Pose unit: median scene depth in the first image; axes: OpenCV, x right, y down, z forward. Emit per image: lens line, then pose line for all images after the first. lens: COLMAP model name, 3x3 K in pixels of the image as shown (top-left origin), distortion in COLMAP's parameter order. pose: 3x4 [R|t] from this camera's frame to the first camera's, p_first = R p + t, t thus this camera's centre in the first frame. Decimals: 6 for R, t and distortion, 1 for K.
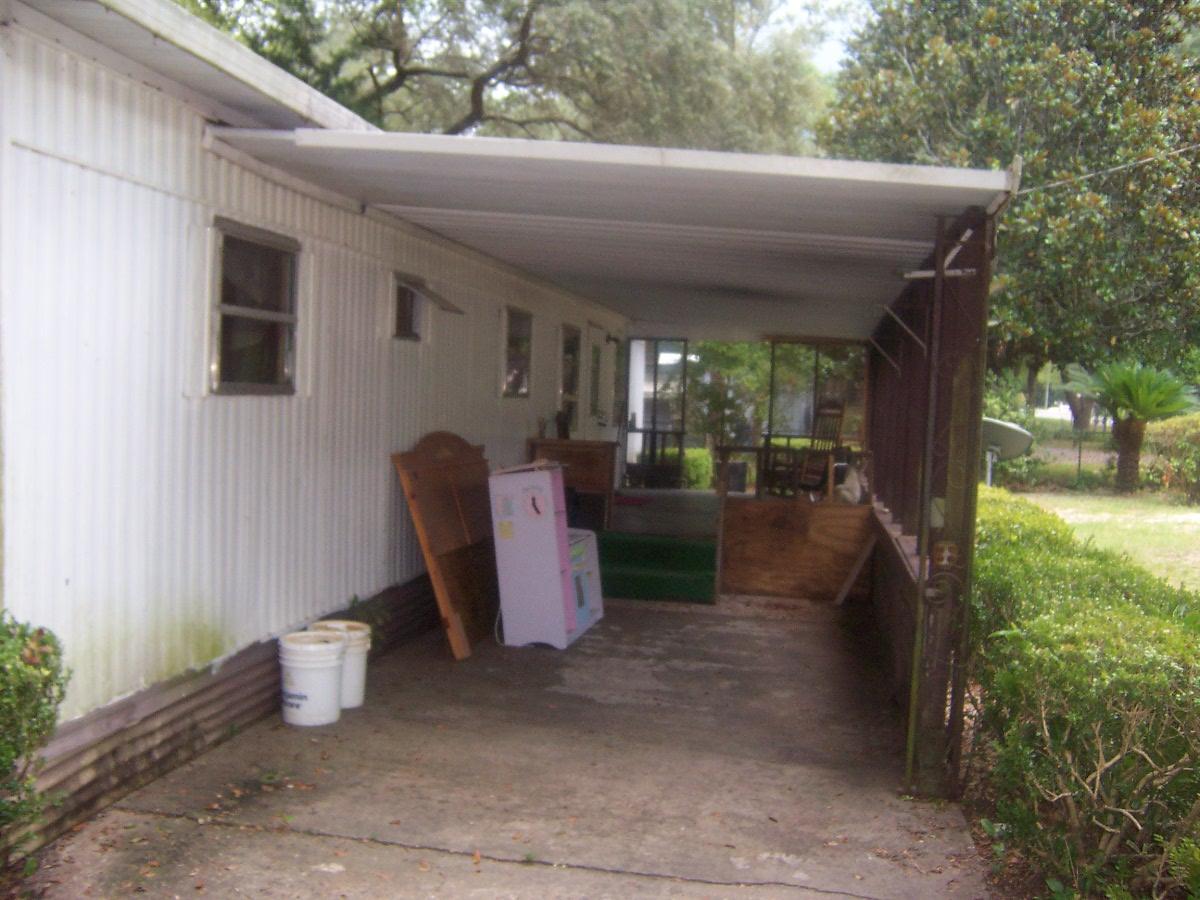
lens RADIAL K [[1180.9, 0, 591.3], [0, 1180.9, 447.5], [0, 0, 1]] dist [-0.154392, 0.251318]
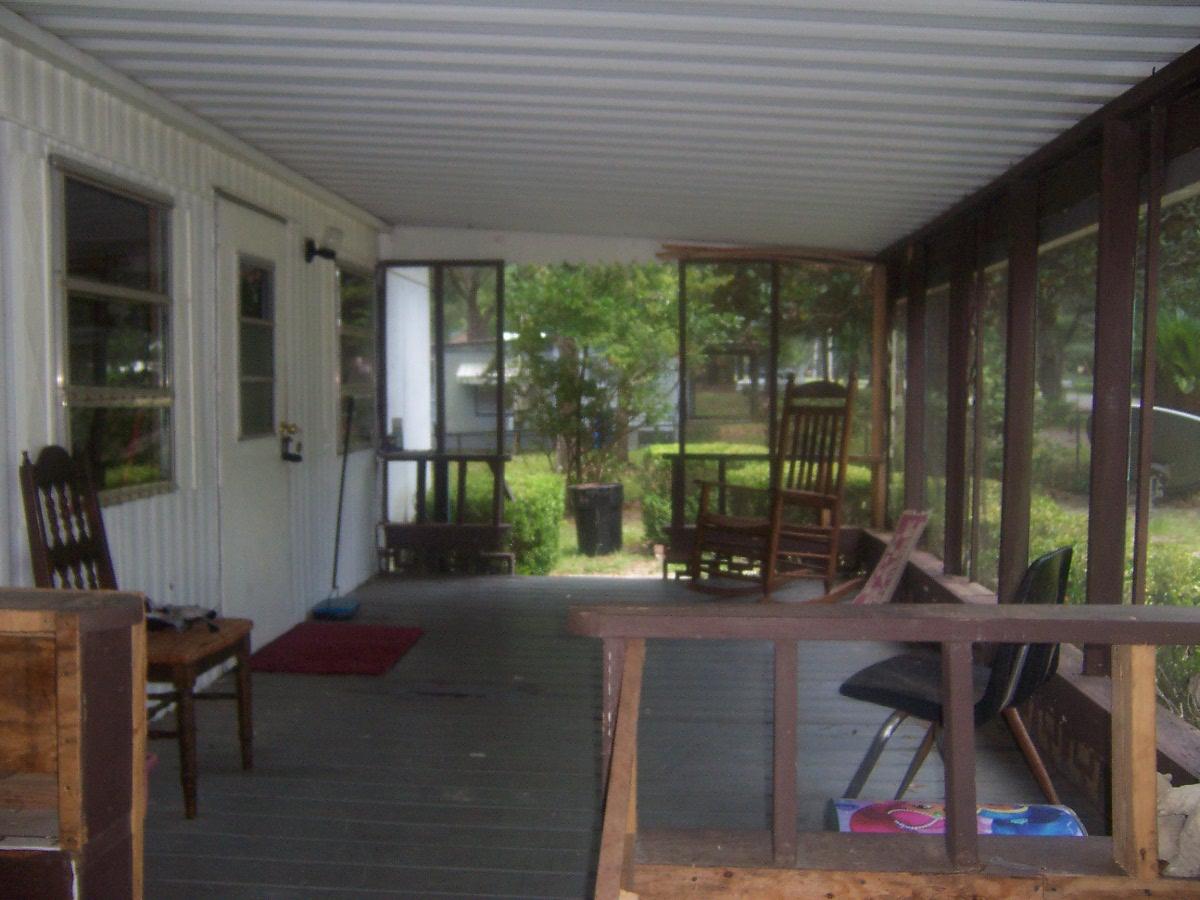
lens RADIAL K [[1180.9, 0, 591.3], [0, 1180.9, 447.5], [0, 0, 1]] dist [-0.154392, 0.251318]
pose [[0.991597, -0.039735, 0.123115, 0.051213], [0.038135, 0.999155, 0.015327, -0.020743], [-0.123620, -0.010503, 0.992274, 0.486165]]
